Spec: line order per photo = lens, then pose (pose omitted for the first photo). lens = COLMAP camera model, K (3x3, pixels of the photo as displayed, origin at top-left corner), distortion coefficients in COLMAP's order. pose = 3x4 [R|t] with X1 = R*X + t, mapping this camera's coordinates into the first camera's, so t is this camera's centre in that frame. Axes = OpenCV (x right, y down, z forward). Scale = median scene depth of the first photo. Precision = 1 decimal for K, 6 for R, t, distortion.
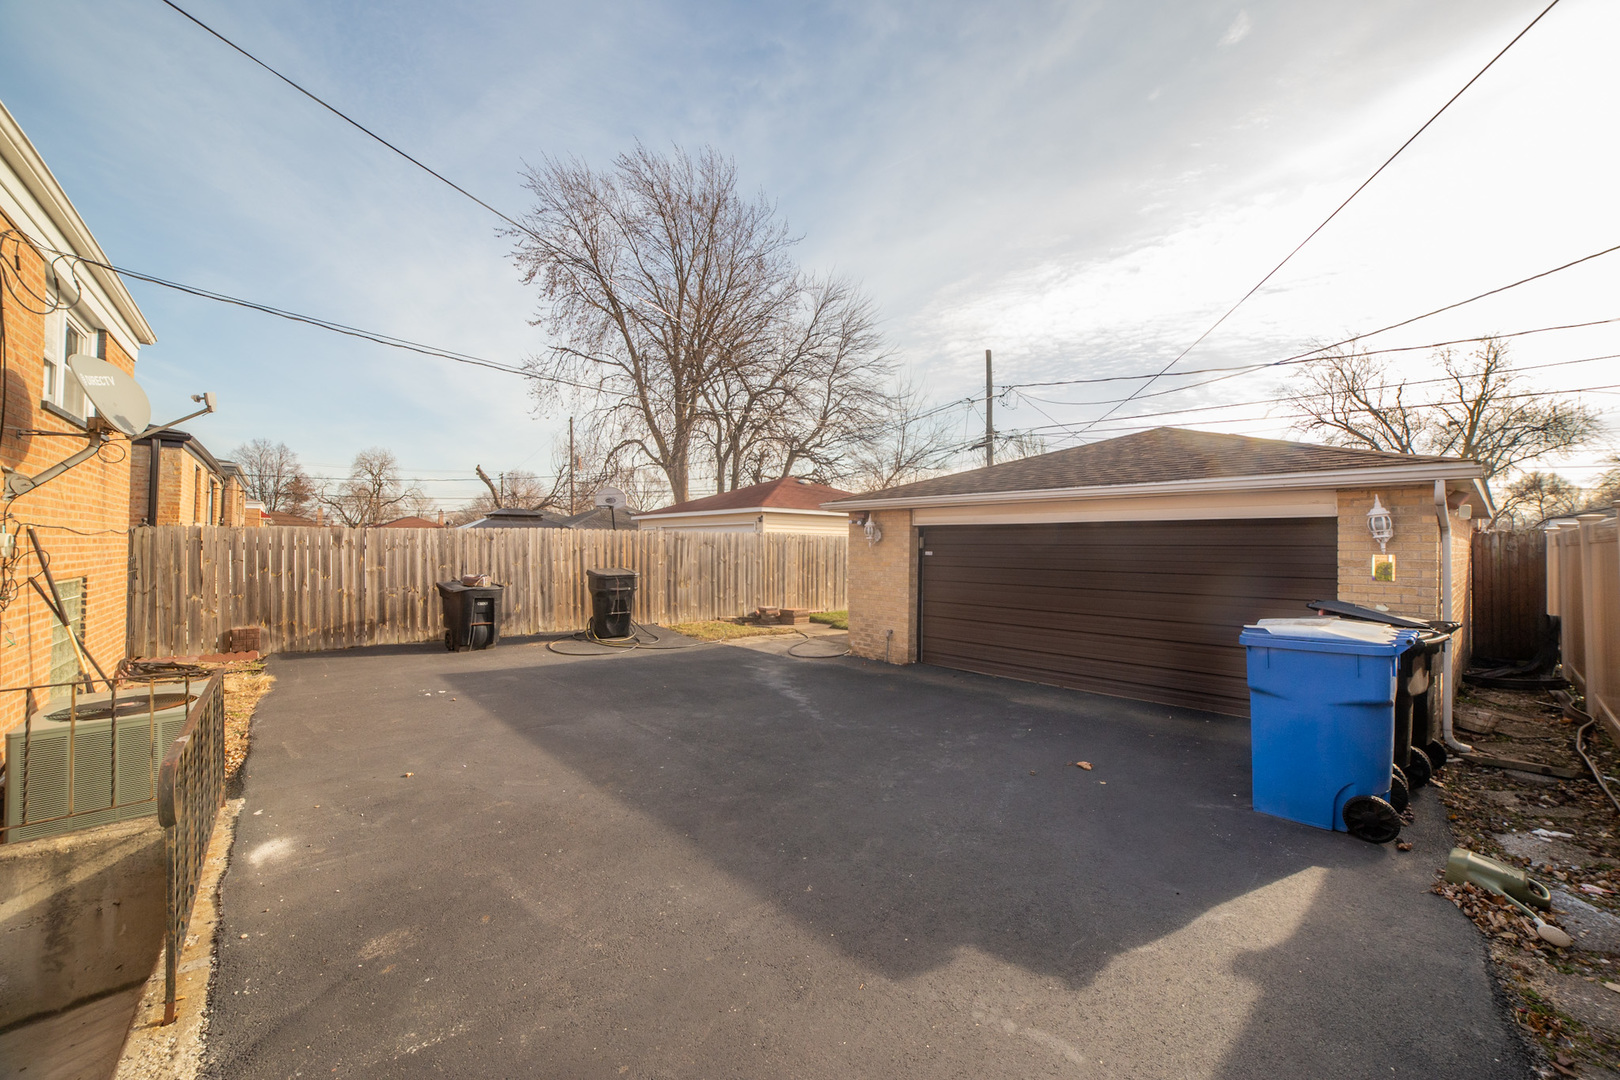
lens RADIAL K [[659.3, 0, 816.0], [0, 659.3, 544.8], [0, 0, 1]] dist [-0.022958, 0.003338]
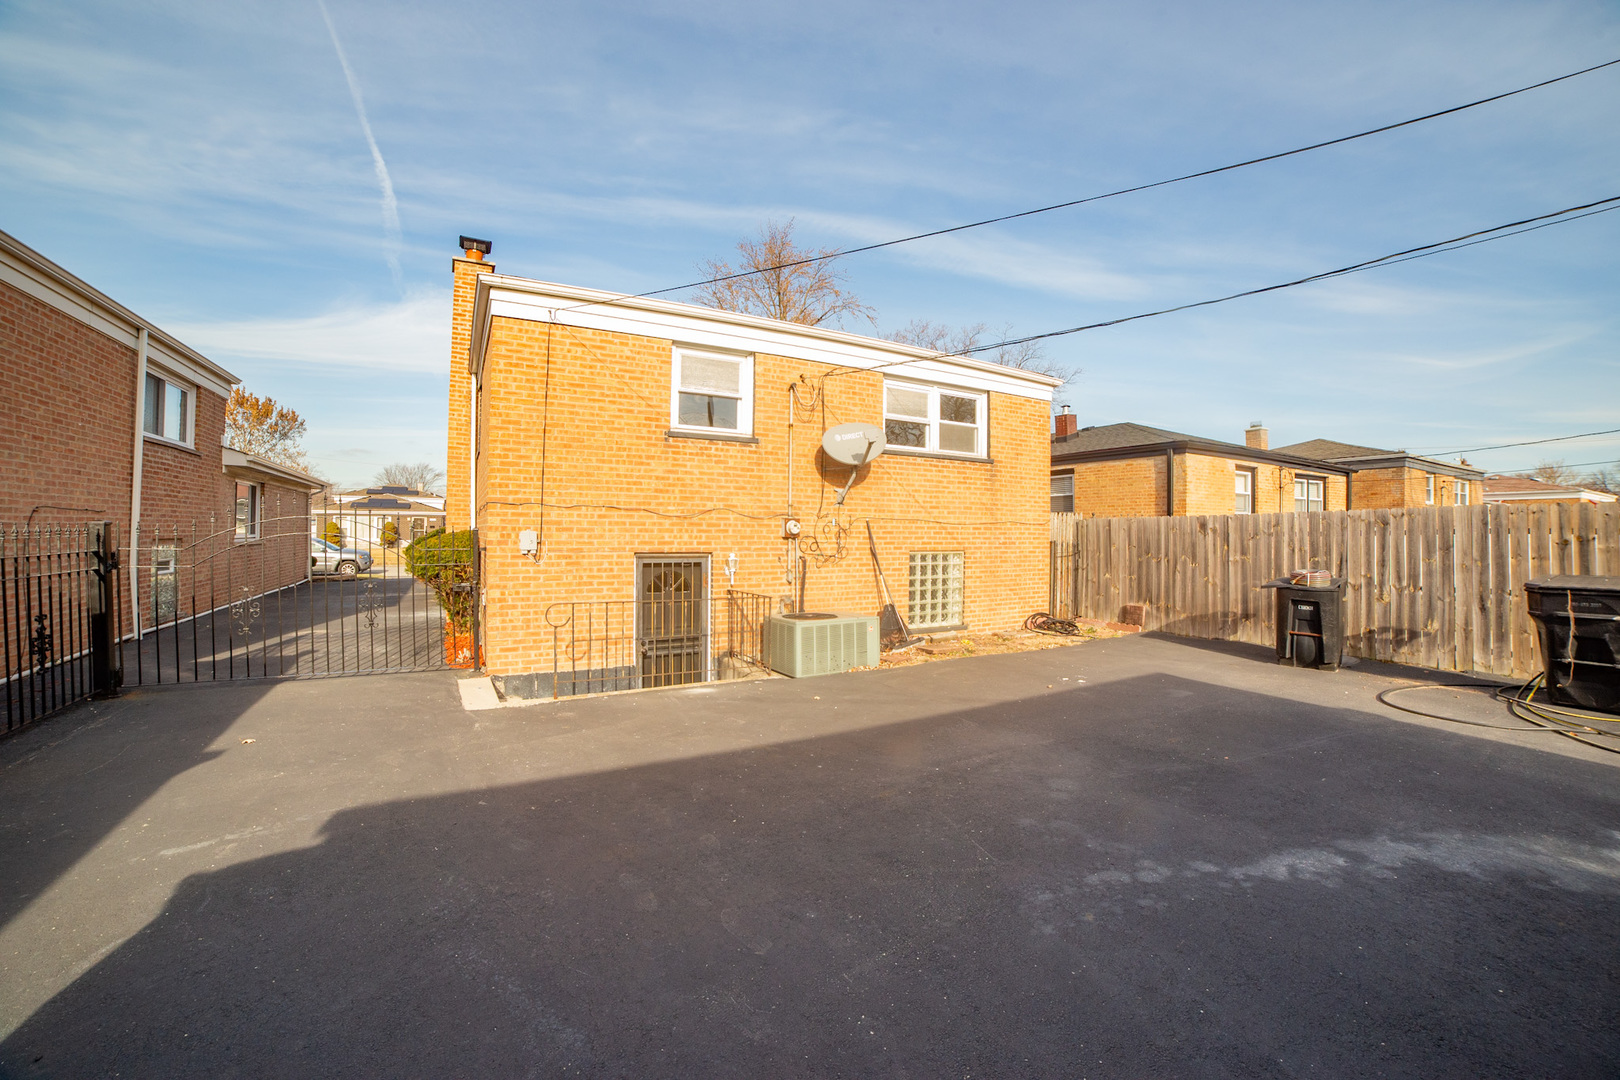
lens RADIAL K [[659.3, 0, 824.8], [0, 659.3, 541.8], [0, 0, 1]] dist [-0.022958, 0.003338]
pose [[-0.197818, 0.002448, -0.980236, 0.337521], [-0.001184, 0.999996, 0.002736, 0.011579], [0.980238, 0.001701, -0.197814, 0.601408]]
